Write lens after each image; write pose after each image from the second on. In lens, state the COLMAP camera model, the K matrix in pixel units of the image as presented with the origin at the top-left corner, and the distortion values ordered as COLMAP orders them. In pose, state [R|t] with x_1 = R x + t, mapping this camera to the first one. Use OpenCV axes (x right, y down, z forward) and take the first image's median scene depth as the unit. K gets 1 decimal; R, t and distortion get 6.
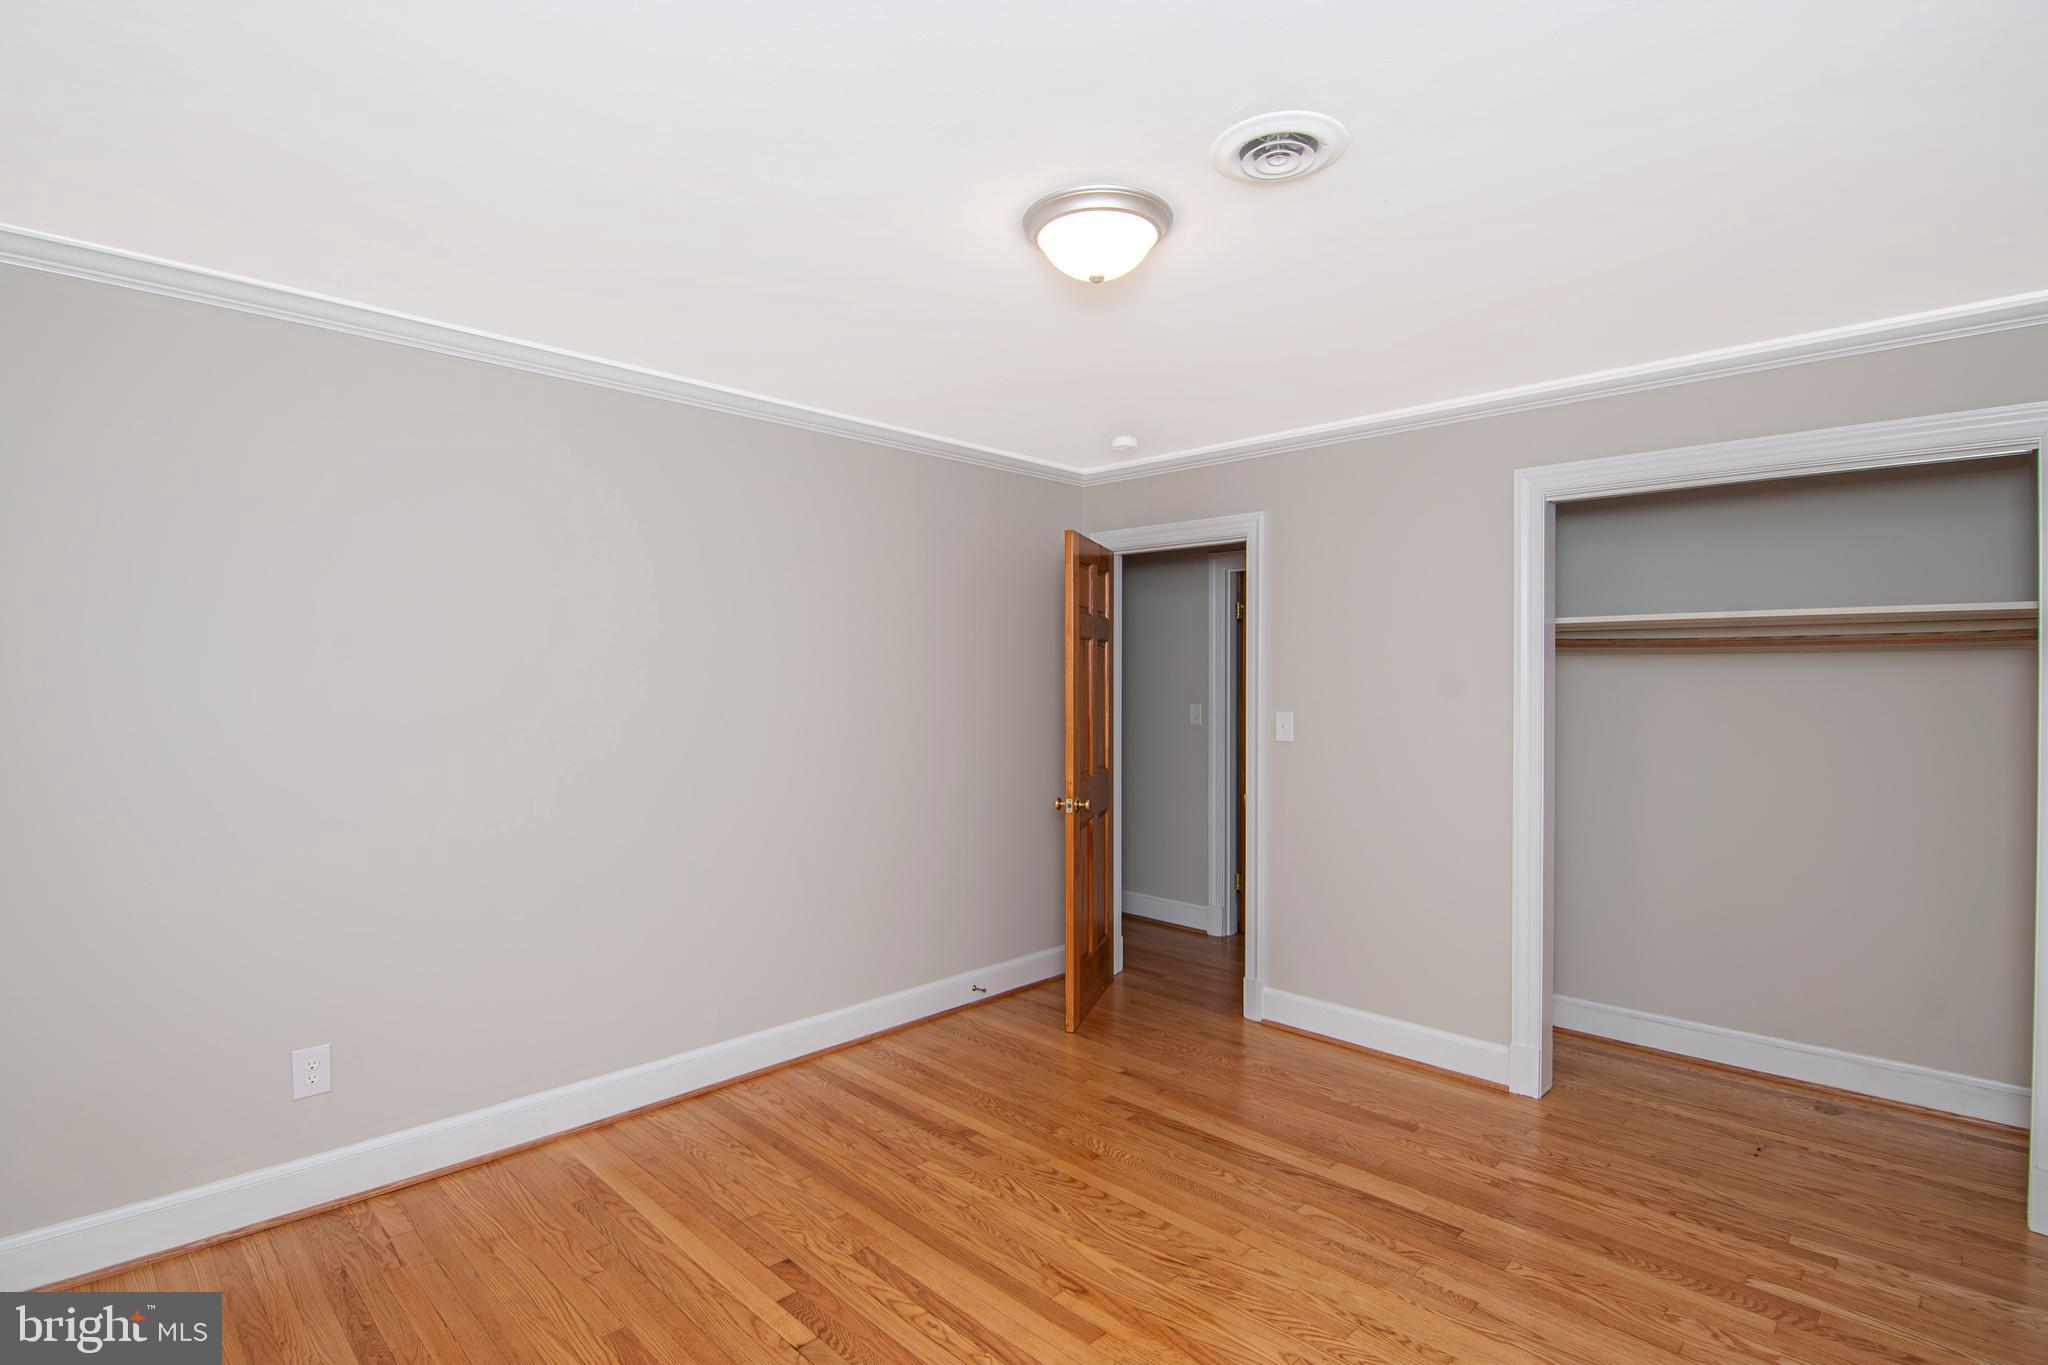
lens RADIAL K [[1030.2, 0, 1024.0], [0, 1030.2, 682.5], [0, 0, 1]] dist [-0.021350, -0.000182]
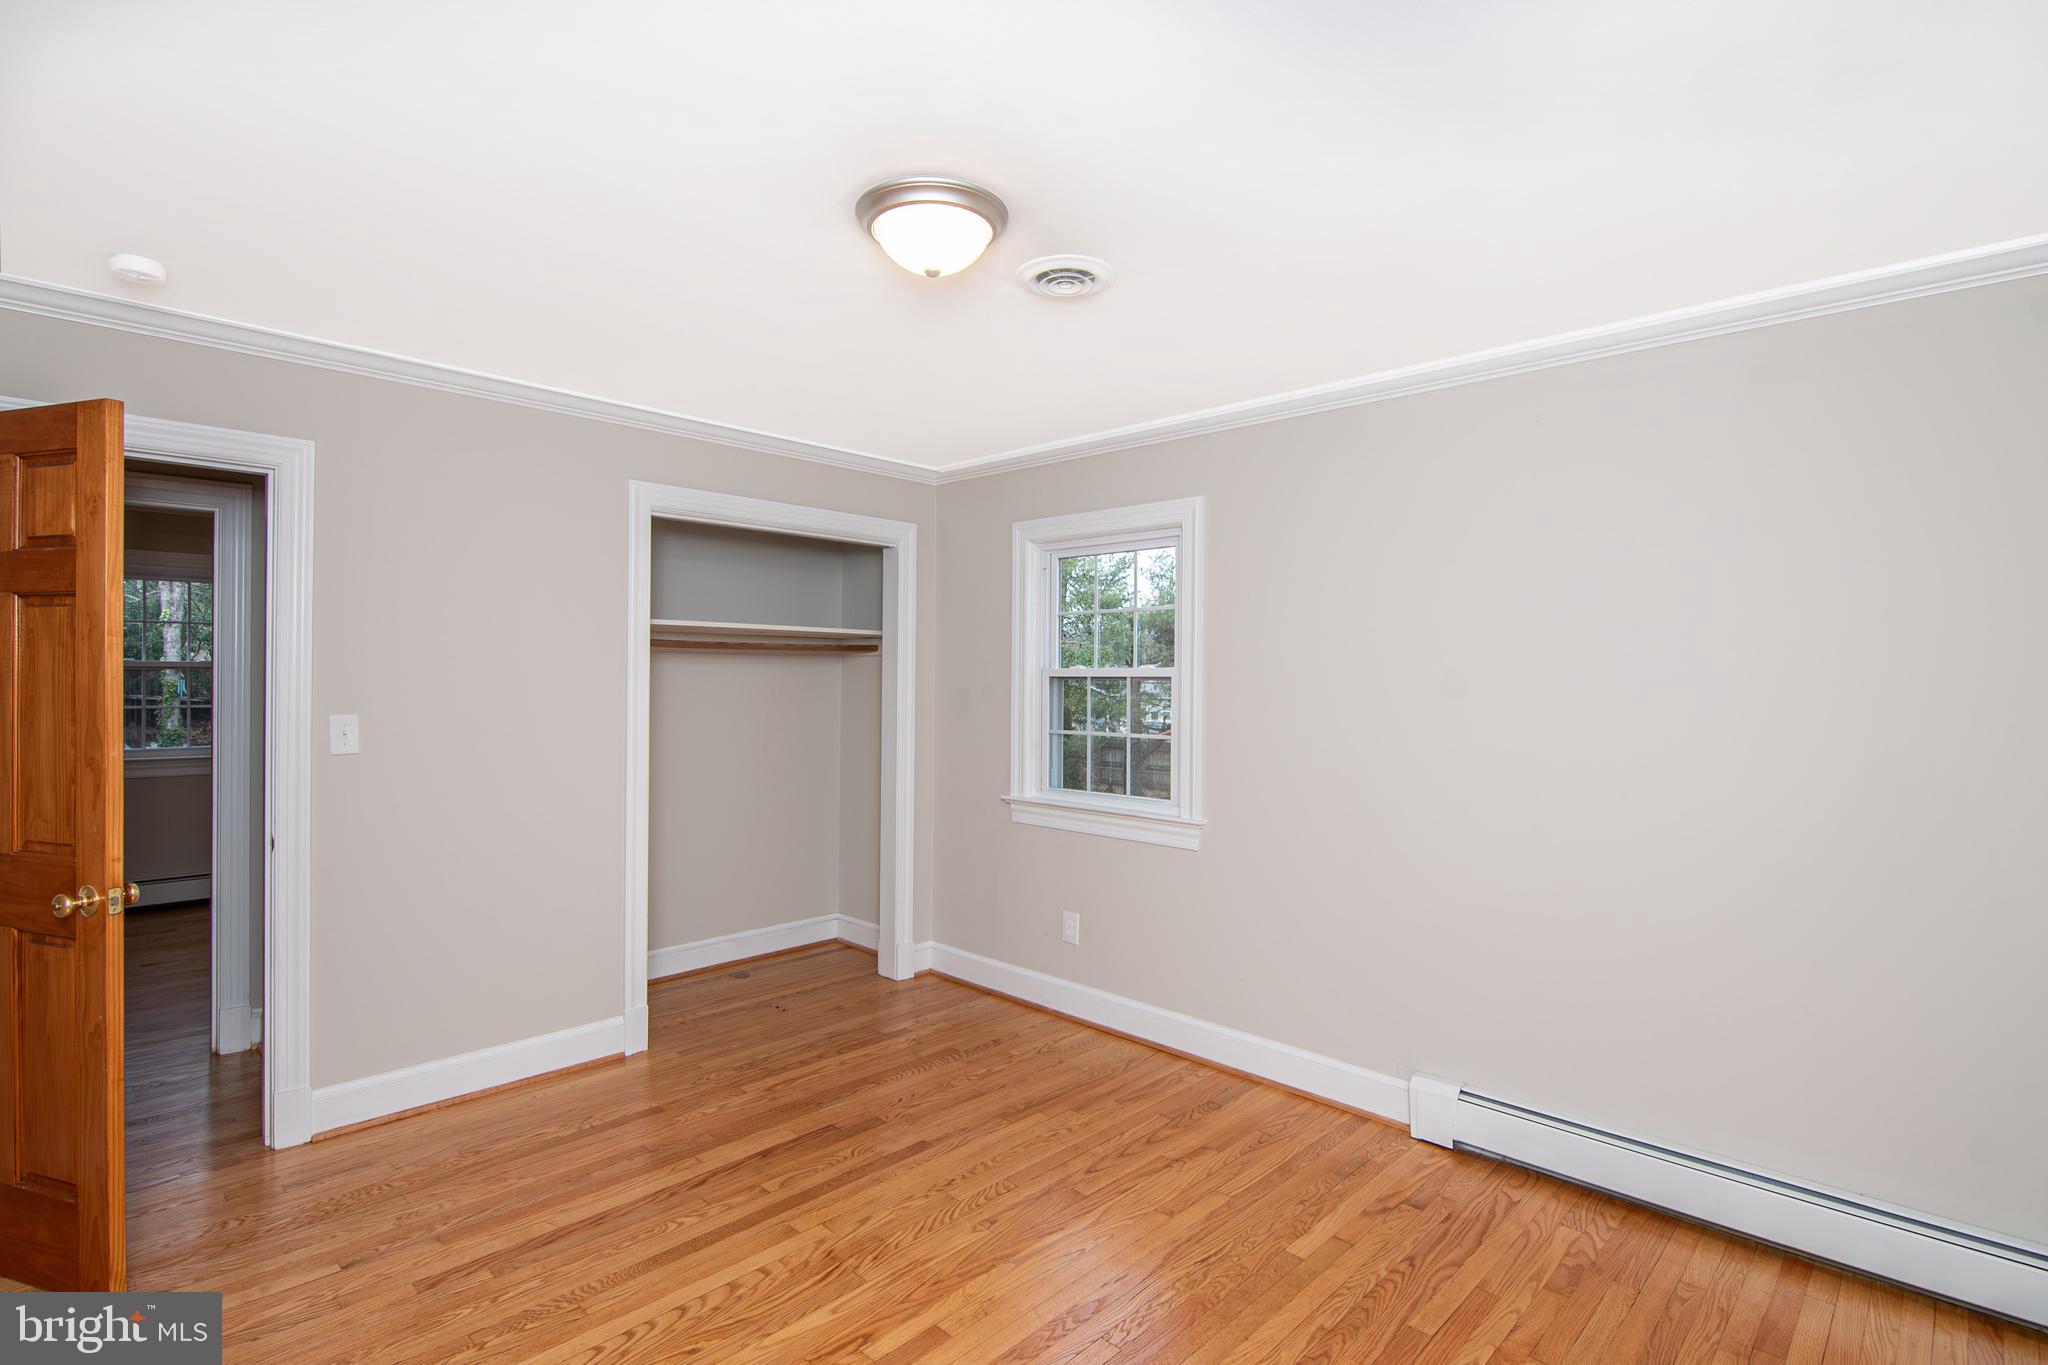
lens RADIAL K [[999.2, 0, 1024.0], [0, 999.2, 682.5], [0, 0, 1]] dist [0.000986, 0.000133]
pose [[-0.033806, -0.009454, 0.999384, -0.675603], [-0.005111, 0.999944, 0.009286, -0.006255], [-0.999415, -0.004794, -0.033852, 0.708747]]
